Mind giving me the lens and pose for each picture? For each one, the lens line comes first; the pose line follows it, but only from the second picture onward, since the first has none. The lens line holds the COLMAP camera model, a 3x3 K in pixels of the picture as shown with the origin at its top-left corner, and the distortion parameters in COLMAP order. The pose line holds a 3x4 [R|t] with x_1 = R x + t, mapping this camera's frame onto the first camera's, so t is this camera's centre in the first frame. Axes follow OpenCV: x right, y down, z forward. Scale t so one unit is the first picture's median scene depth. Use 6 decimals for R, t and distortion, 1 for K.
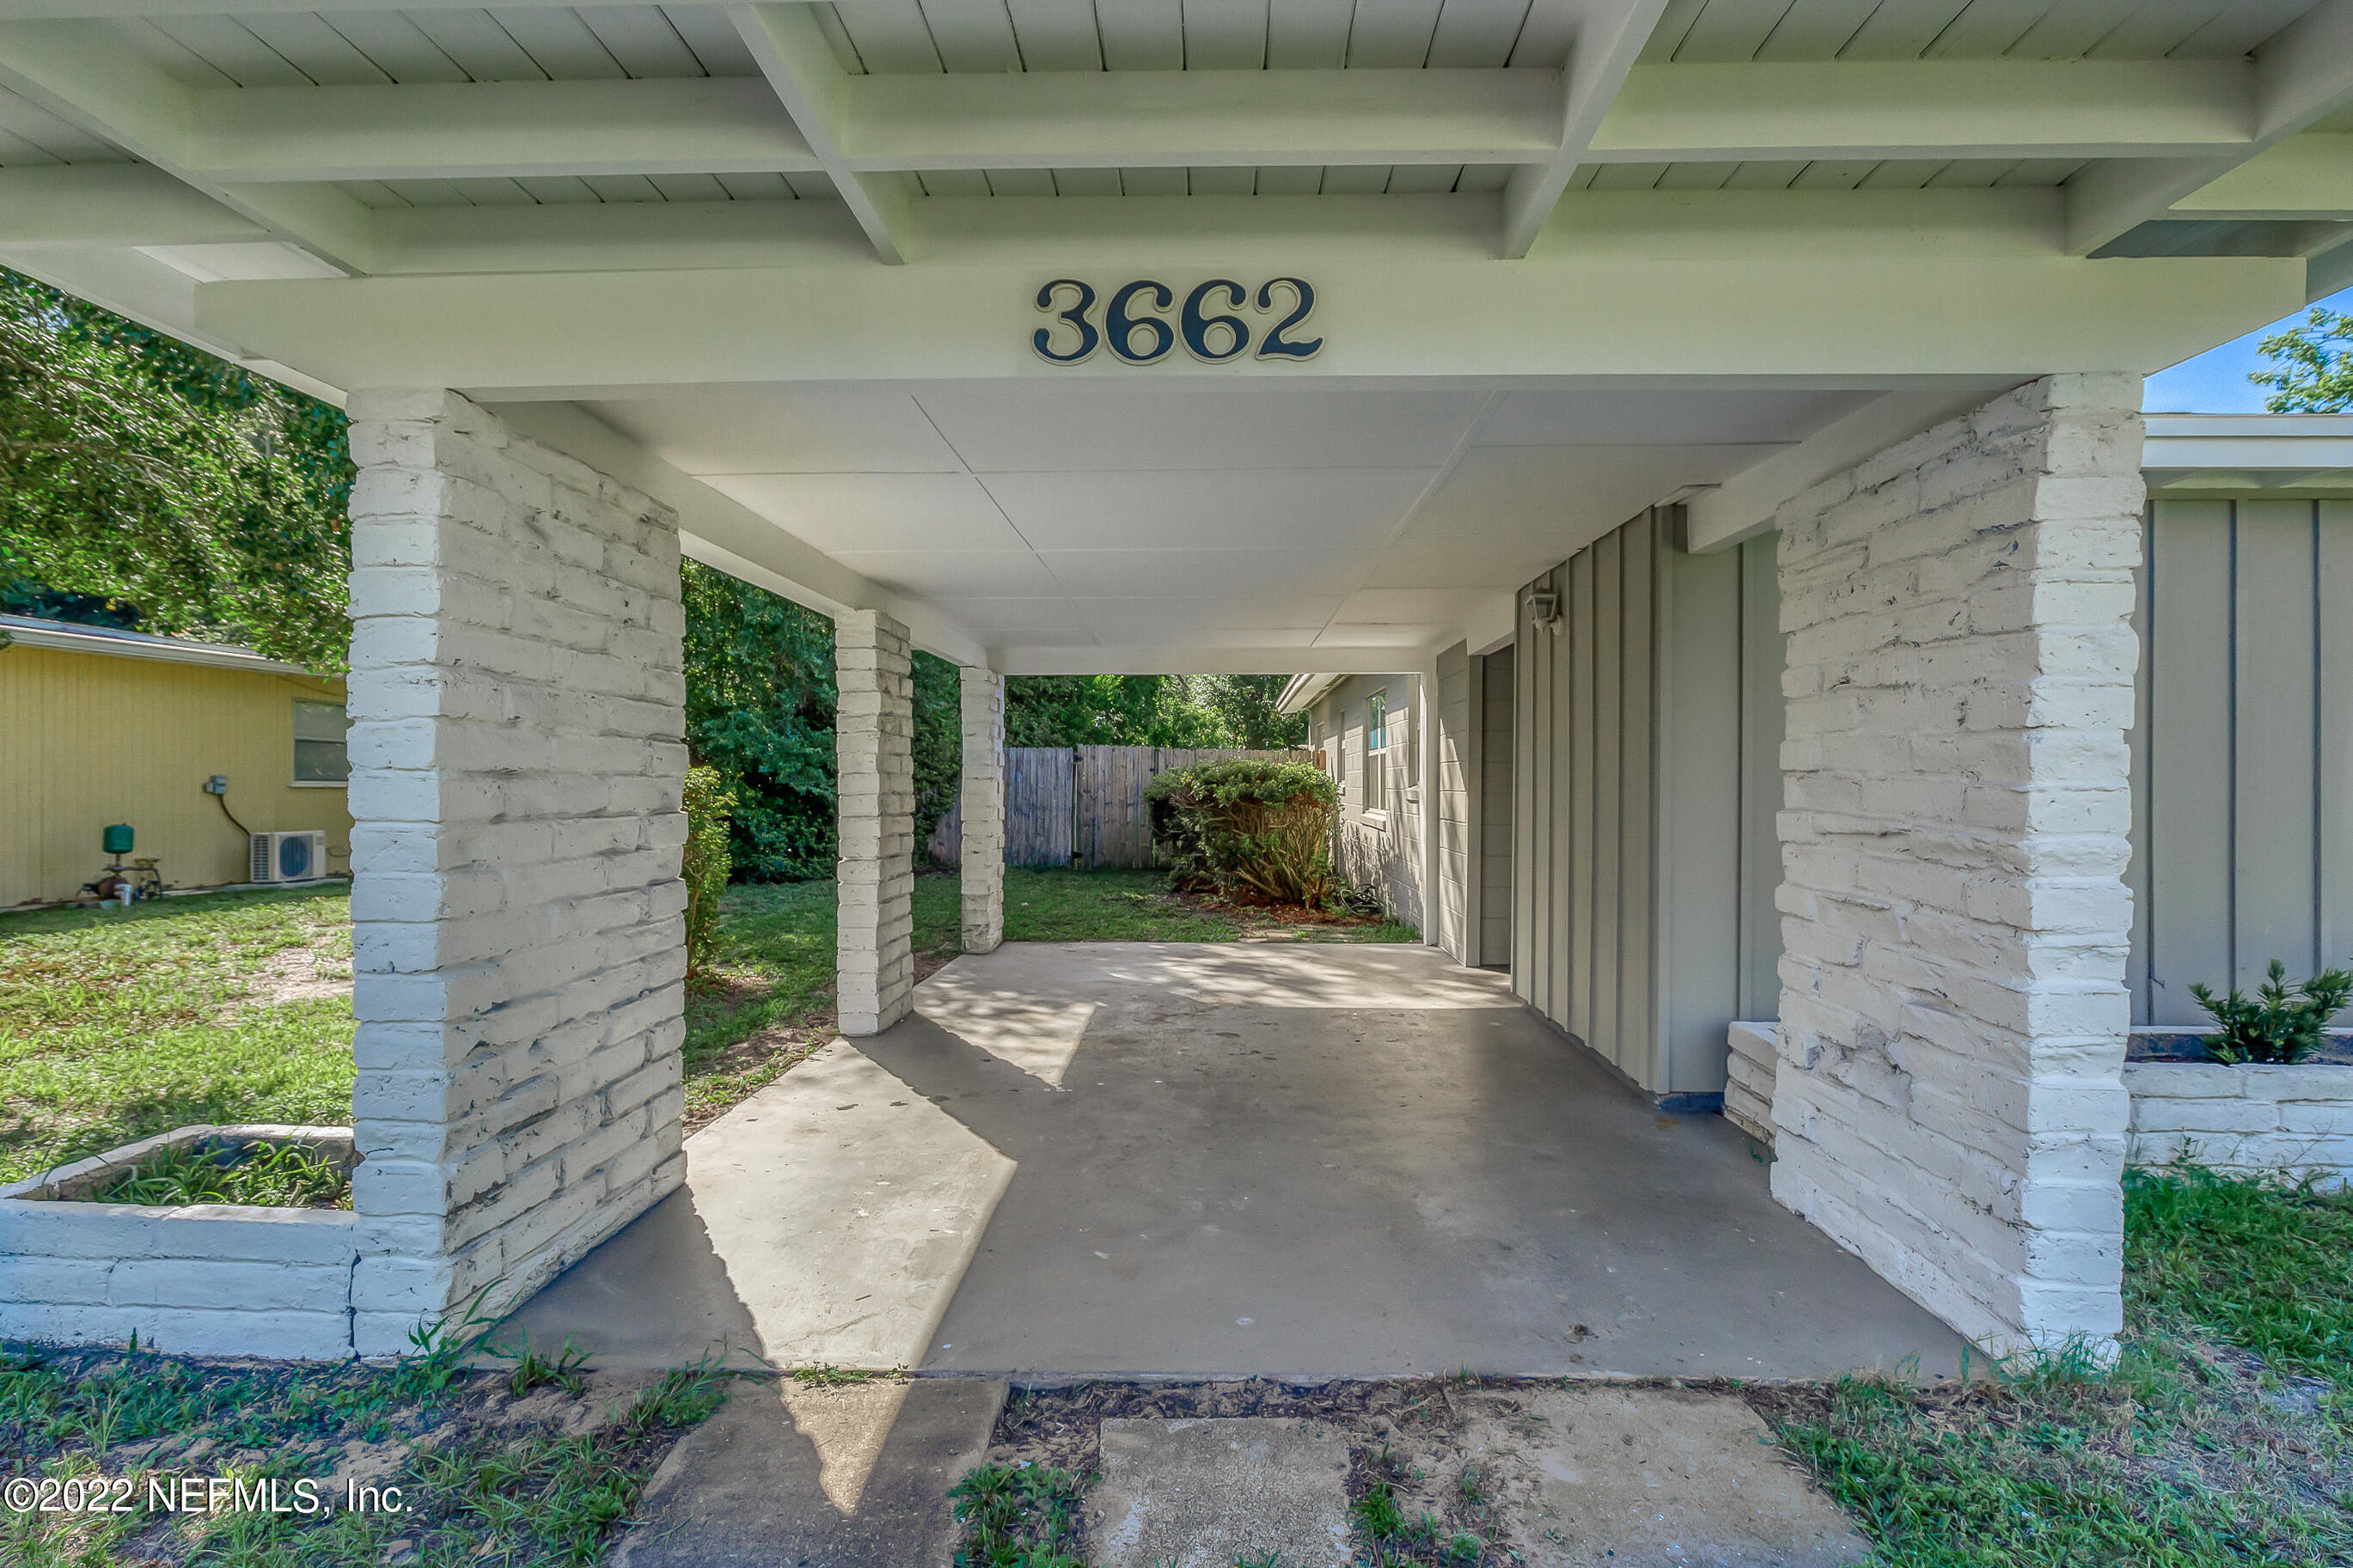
lens RADIAL K [[1083.6, 0, 1176.6], [0, 1083.6, 792.3], [0, 0, 1]] dist [-0.004342, -0.001605]
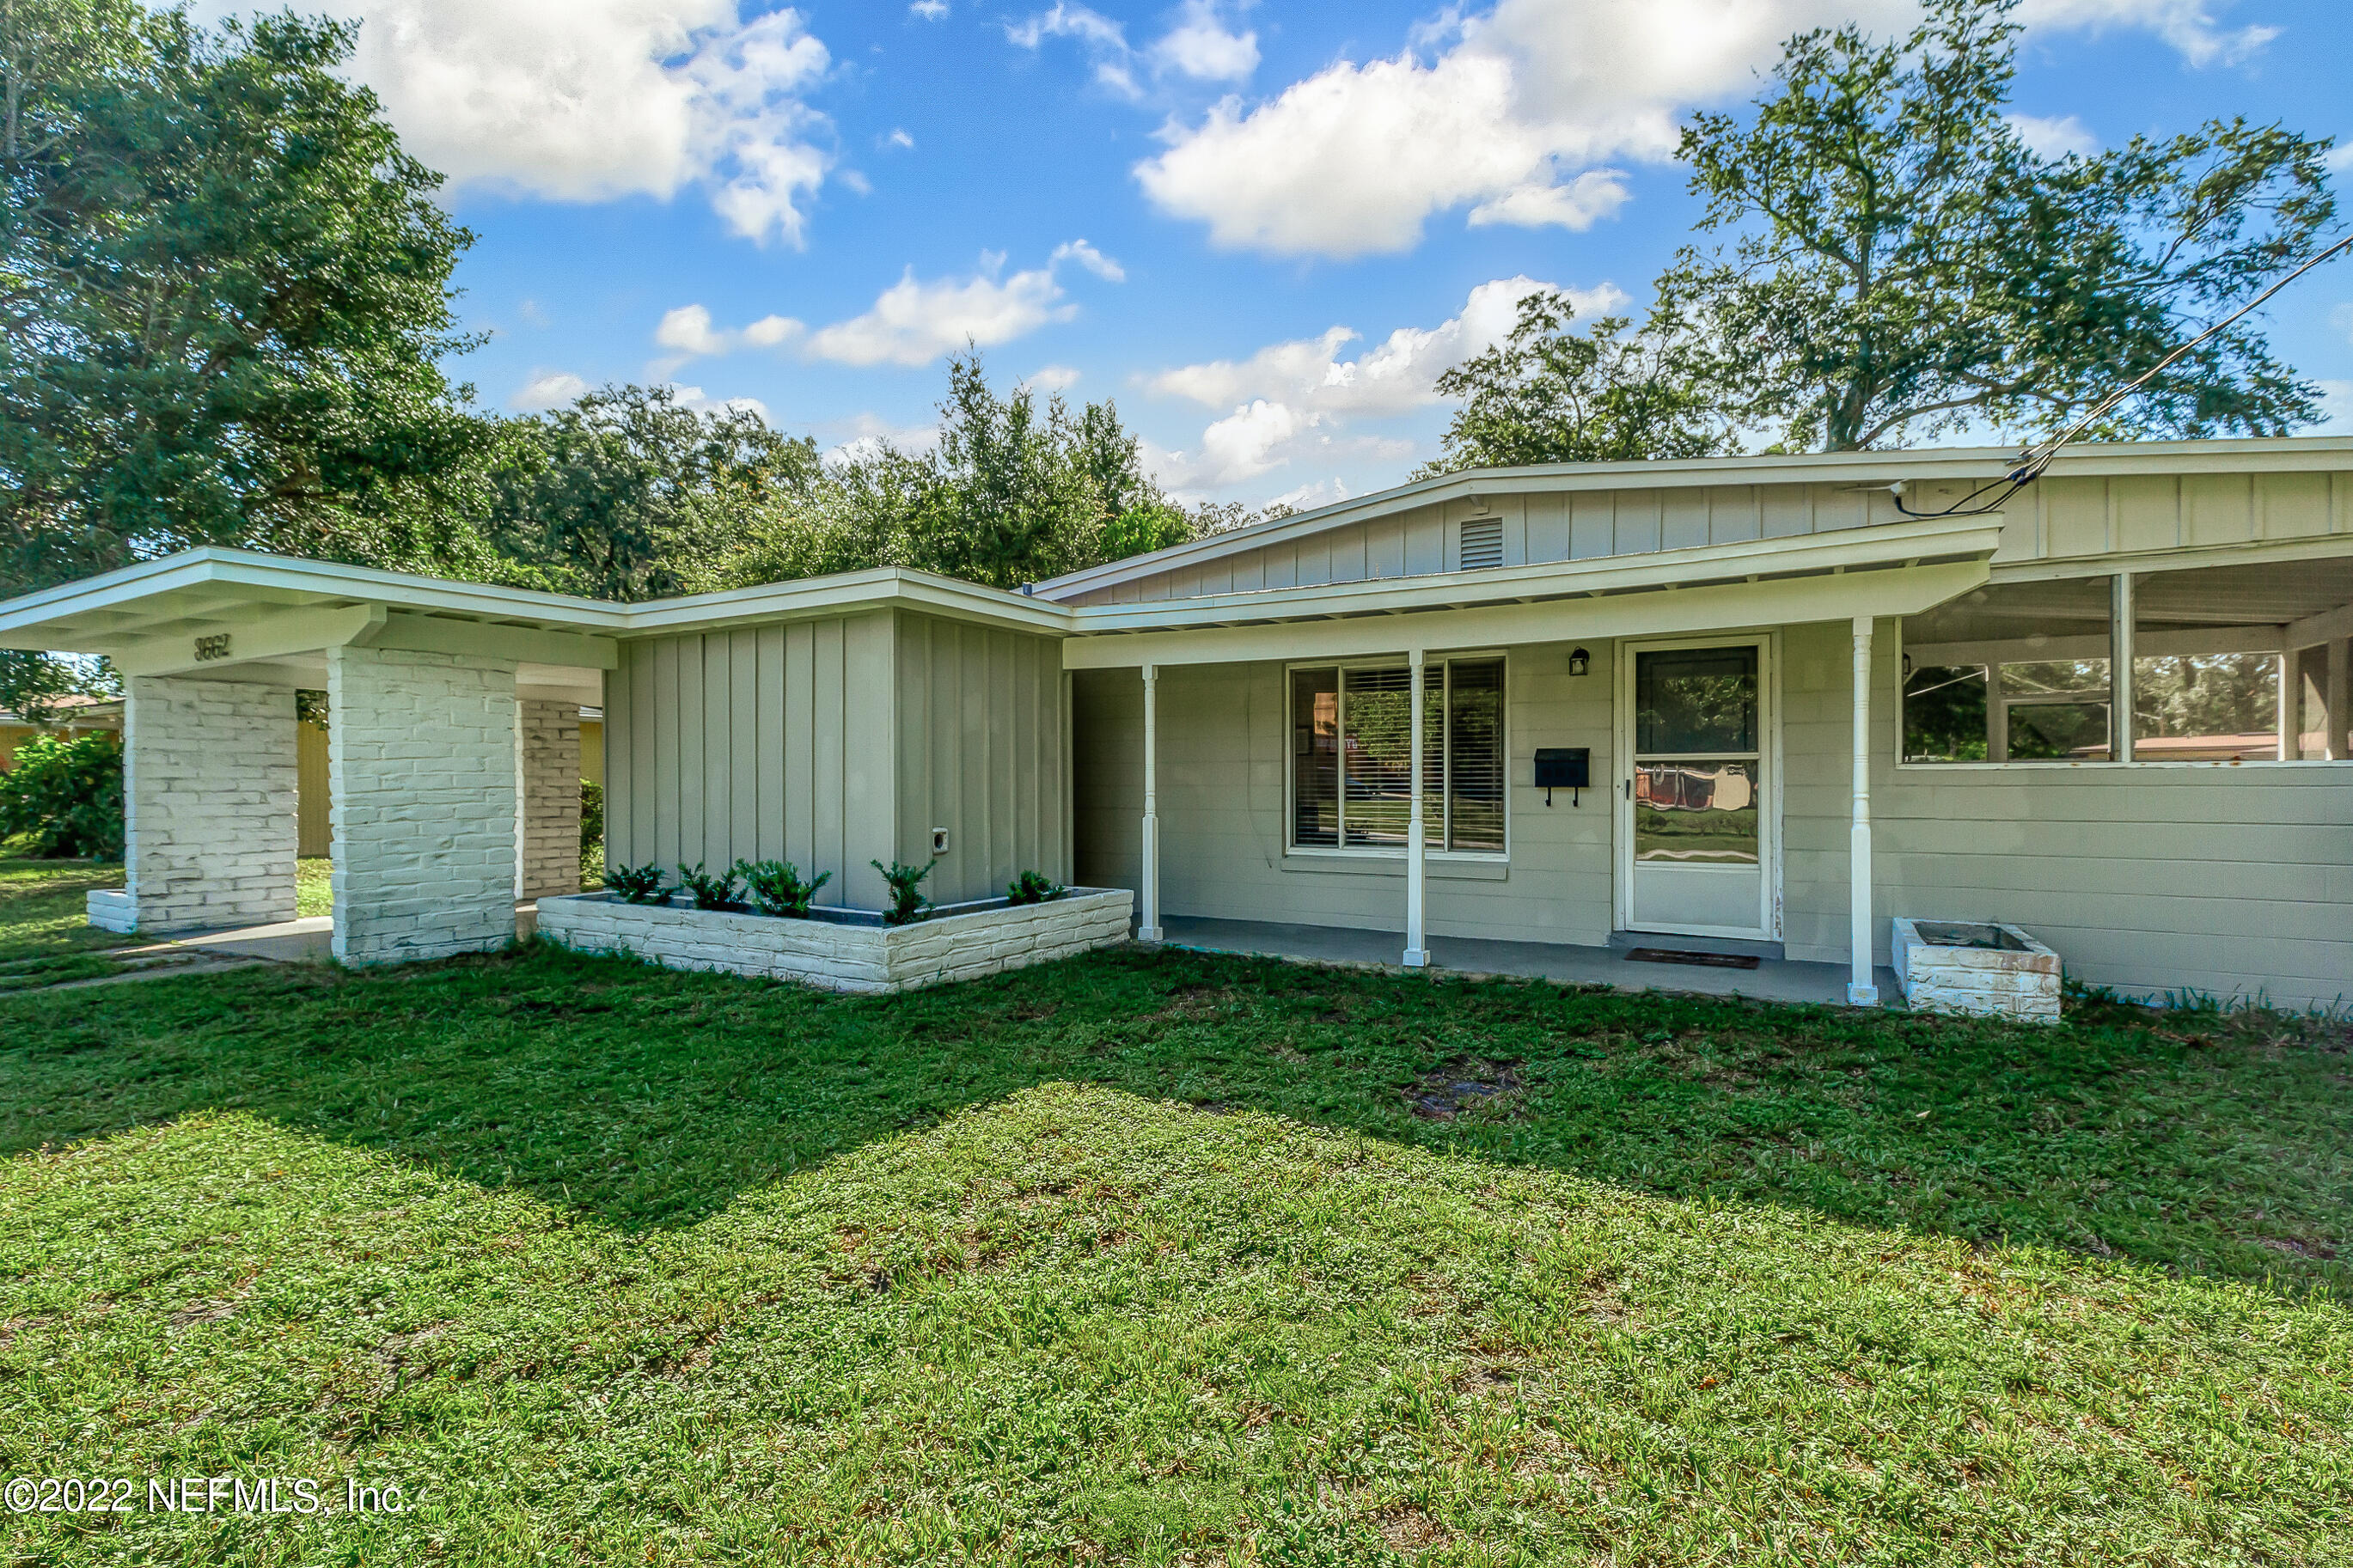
lens RADIAL K [[1083.6, 0, 1176.6], [0, 1083.6, 792.3], [0, 0, 1]] dist [-0.004342, -0.001605]
pose [[0.871976, -0.002849, -0.489540, 1.204005], [0.001249, 0.999993, -0.003594, 0.012898], [0.489547, 0.002522, 0.871973, -0.140134]]
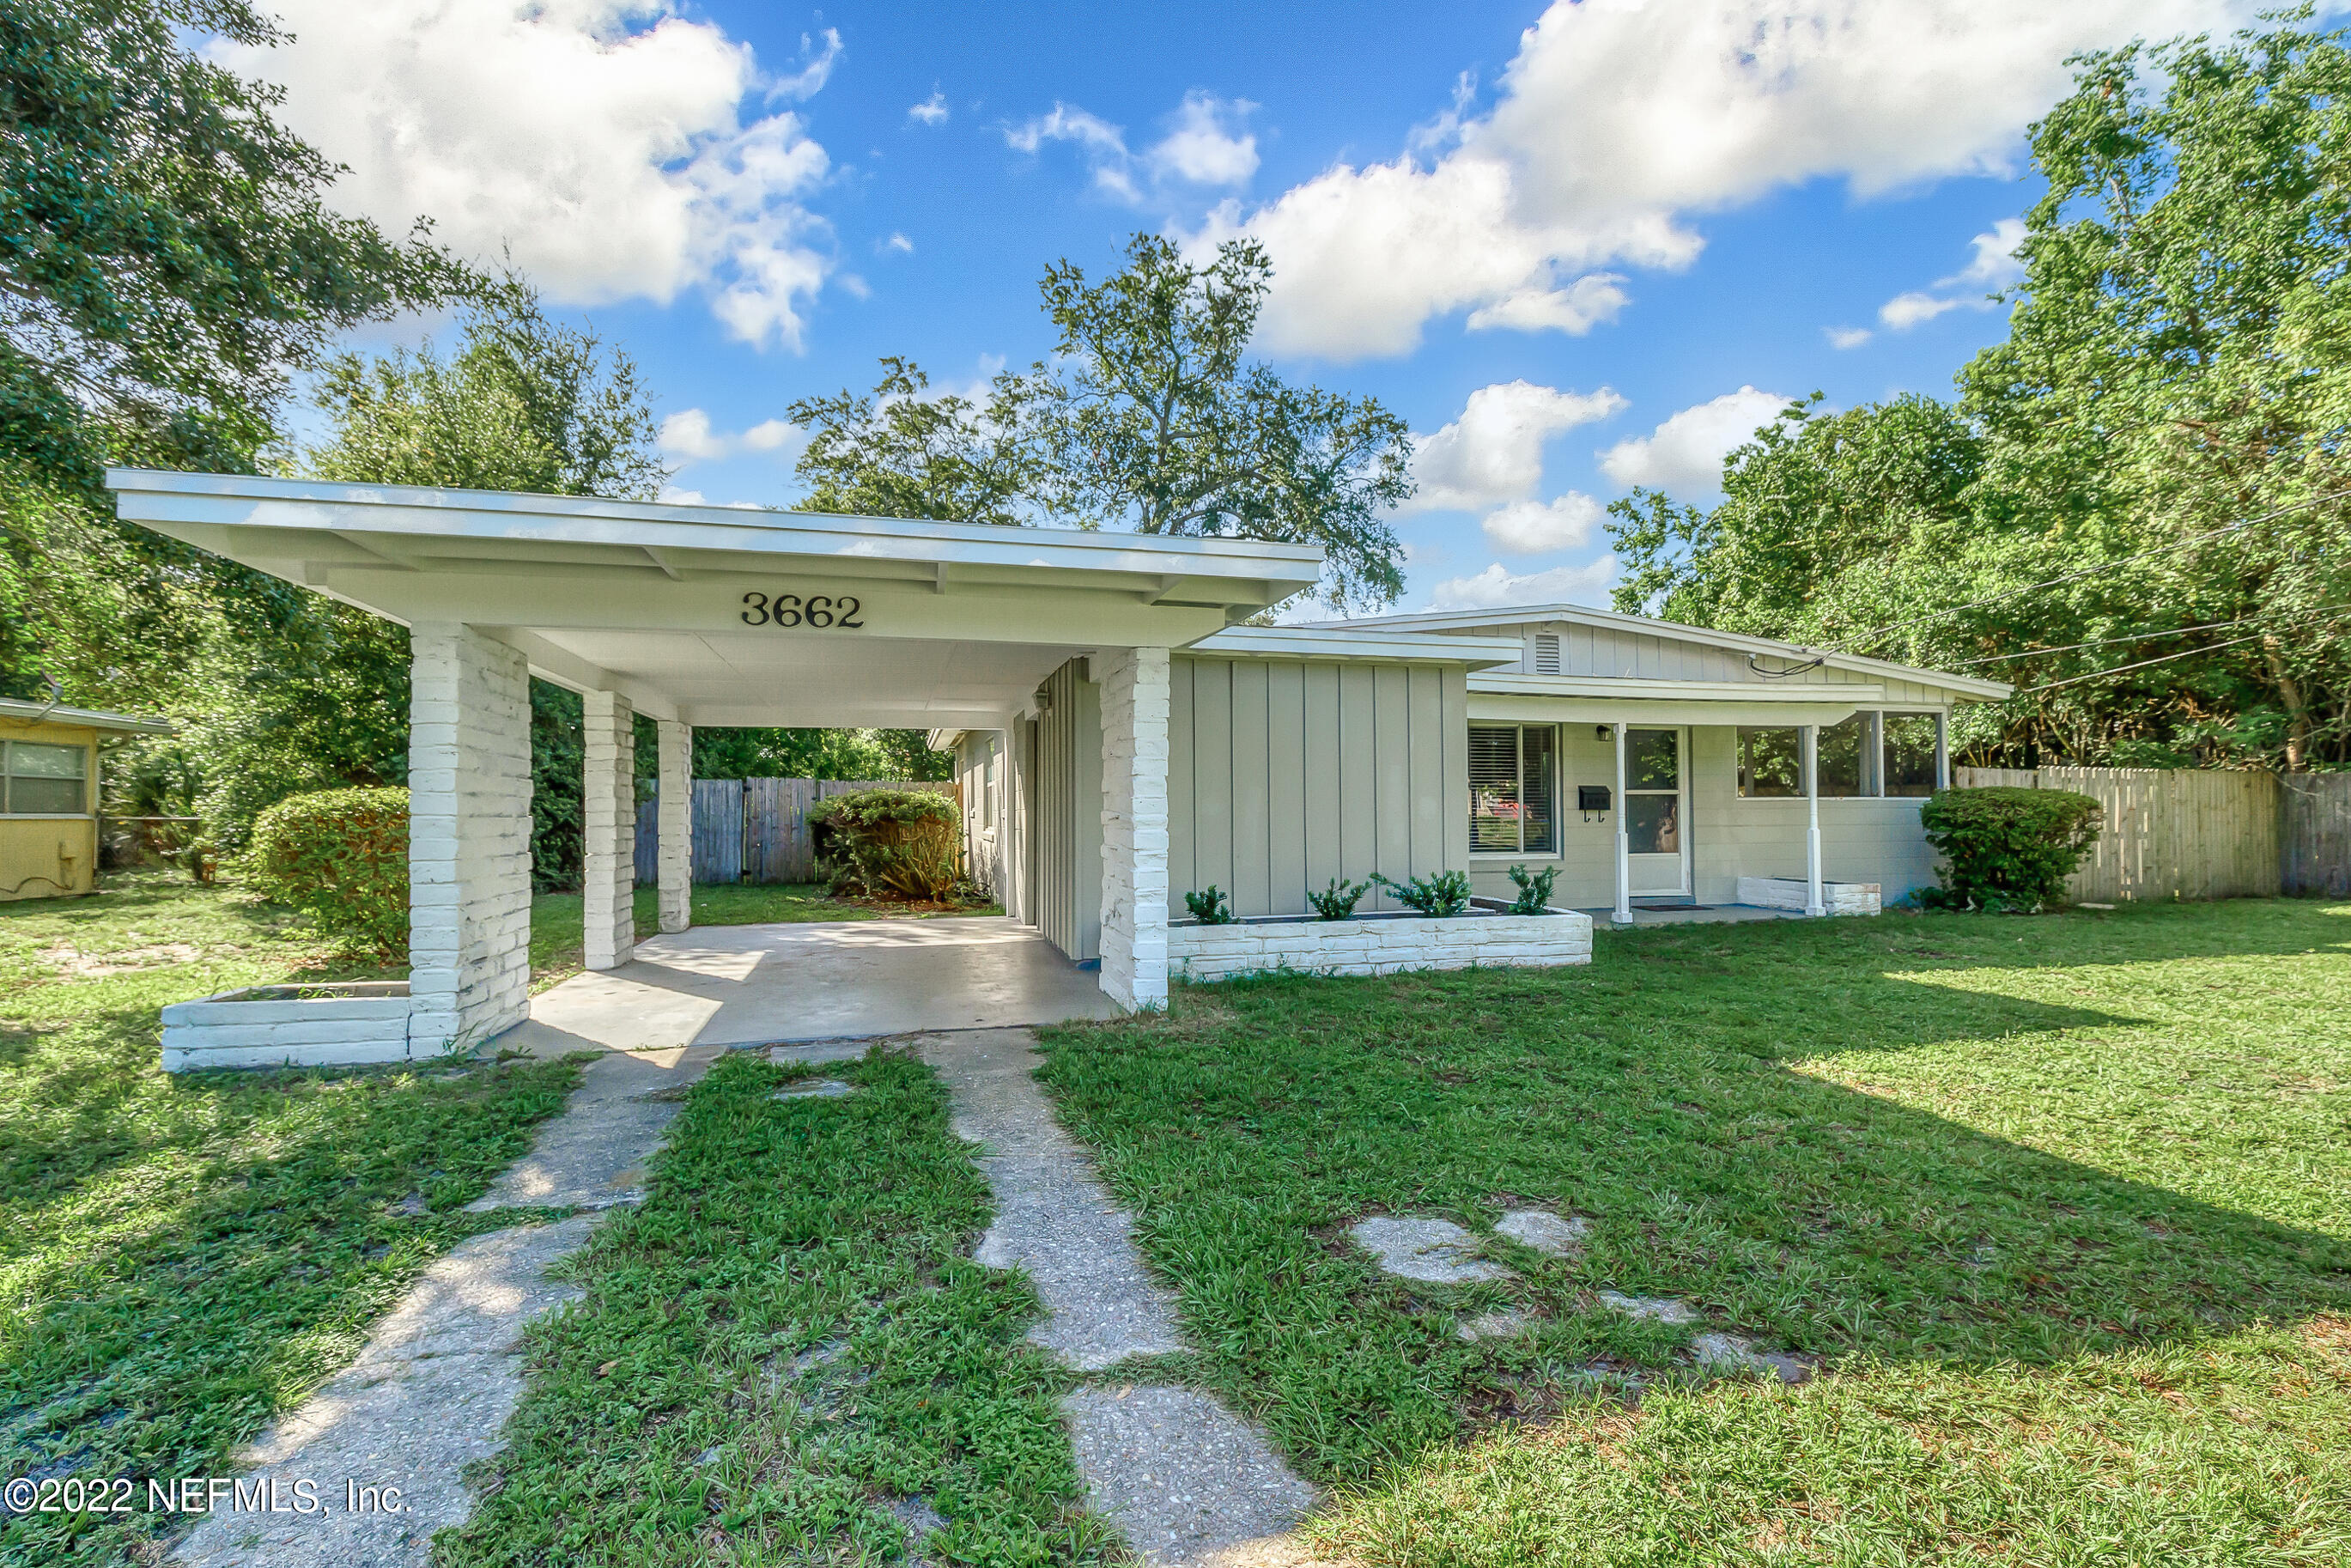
lens RADIAL K [[1082.9, 0, 1175.6], [0, 1082.9, 792.3], [0, 0, 1]] dist [-0.004342, -0.001605]
pose [[0.957853, -0.002486, 0.287247, 0.028121], [0.010734, 0.999574, -0.027141, 0.015538], [-0.287057, 0.029080, 0.957472, -0.433801]]
